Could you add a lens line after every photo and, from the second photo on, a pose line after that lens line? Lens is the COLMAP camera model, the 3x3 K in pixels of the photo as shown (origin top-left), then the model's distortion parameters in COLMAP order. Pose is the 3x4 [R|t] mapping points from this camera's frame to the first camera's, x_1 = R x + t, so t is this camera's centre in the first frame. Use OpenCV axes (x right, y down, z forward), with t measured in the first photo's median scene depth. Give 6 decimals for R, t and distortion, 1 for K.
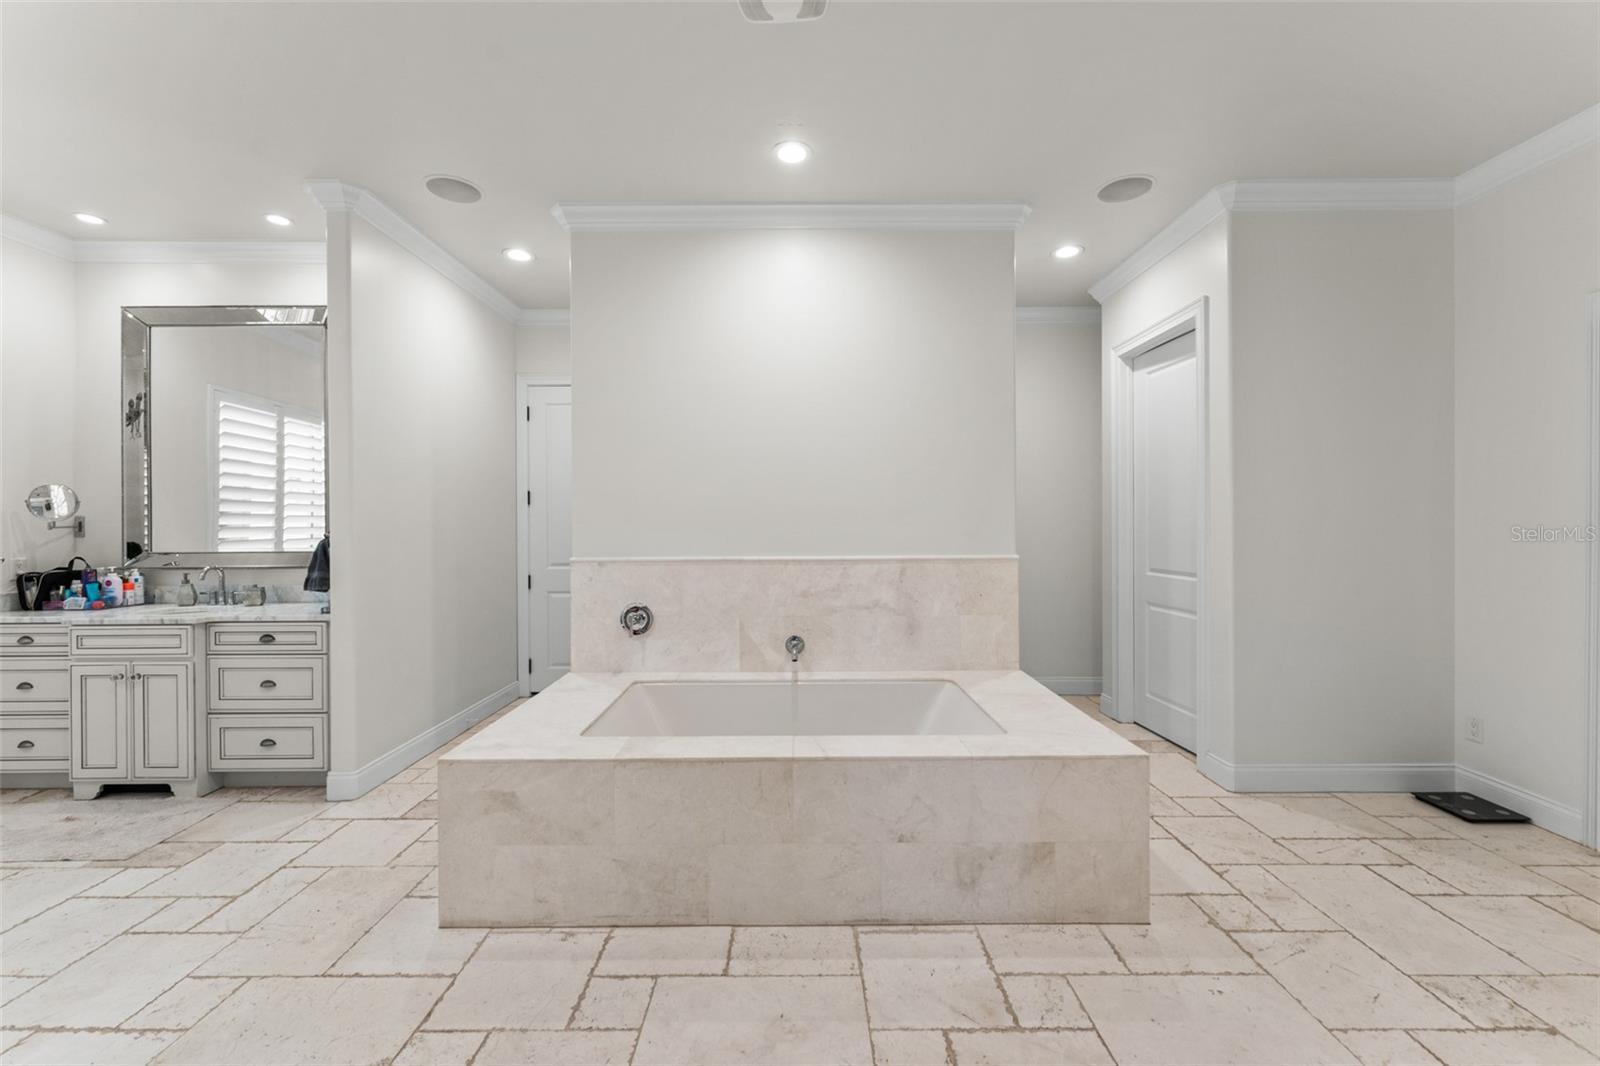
lens RADIAL K [[627.5, 0, 793.8], [0, 627.5, 529.0], [0, 0, 1]] dist [0.000158, -0.000071]
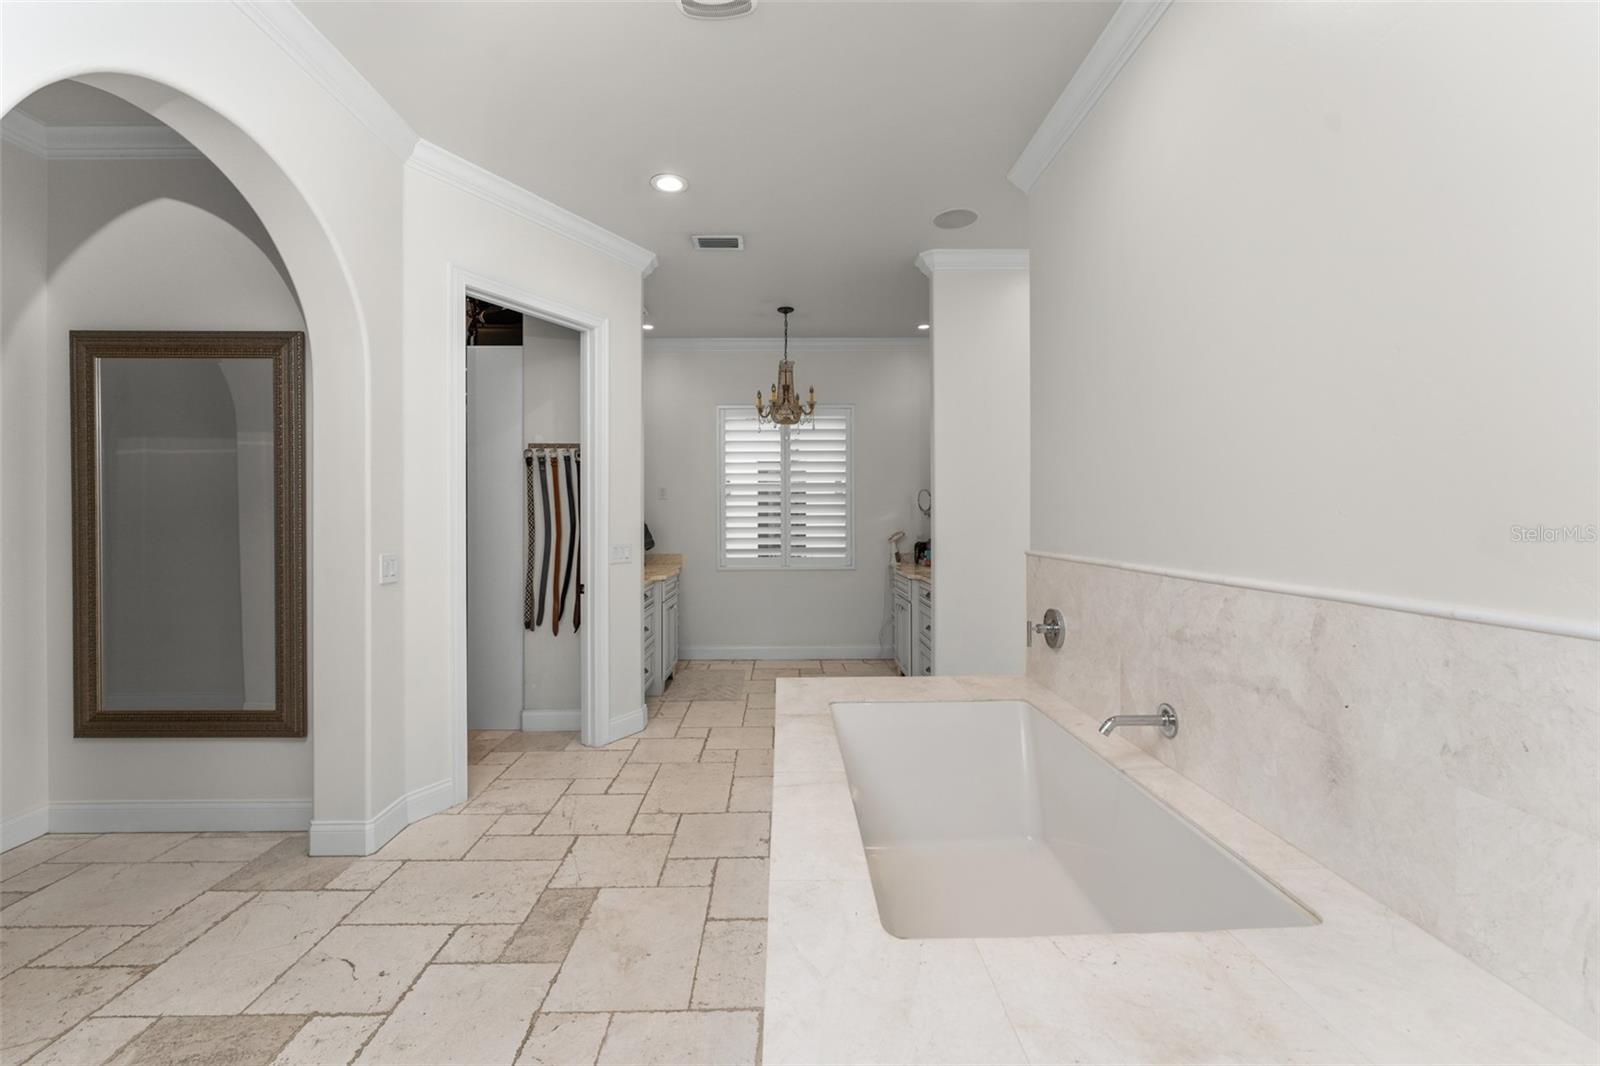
lens RADIAL K [[652.5, 0, 793.9], [0, 652.5, 526.7], [0, 0, 1]] dist [-0.000805, 0.000120]
pose [[0.016745, 0.012461, -0.999782, 0.595677], [0.001274, 0.999921, 0.012485, -0.001922], [0.999859, -0.001483, 0.016728, 0.647587]]
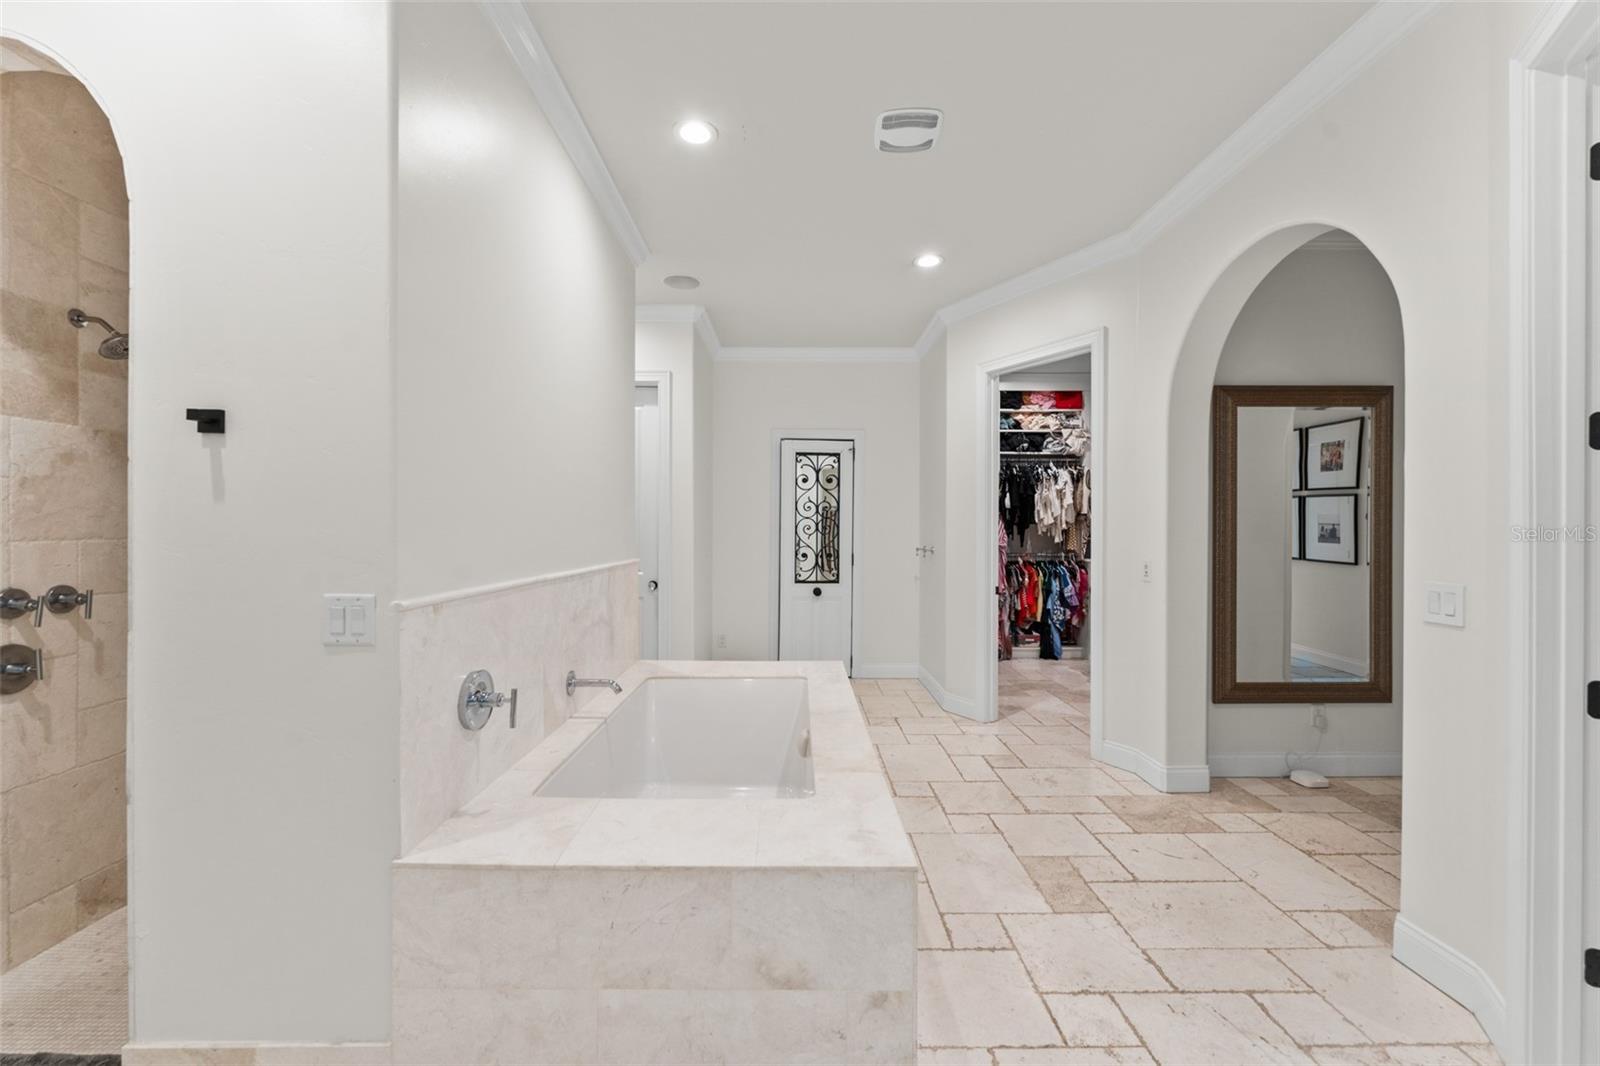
lens RADIAL K [[652.5, 0, 798.3], [0, 652.5, 533.4], [0, 0, 1]] dist [-0.000805, 0.000120]
pose [[-0.000628, -0.001817, 0.999998, -0.820876], [0.001200, 0.999998, 0.001818, -0.002979], [-0.999999, 0.001201, -0.000626, 0.720280]]
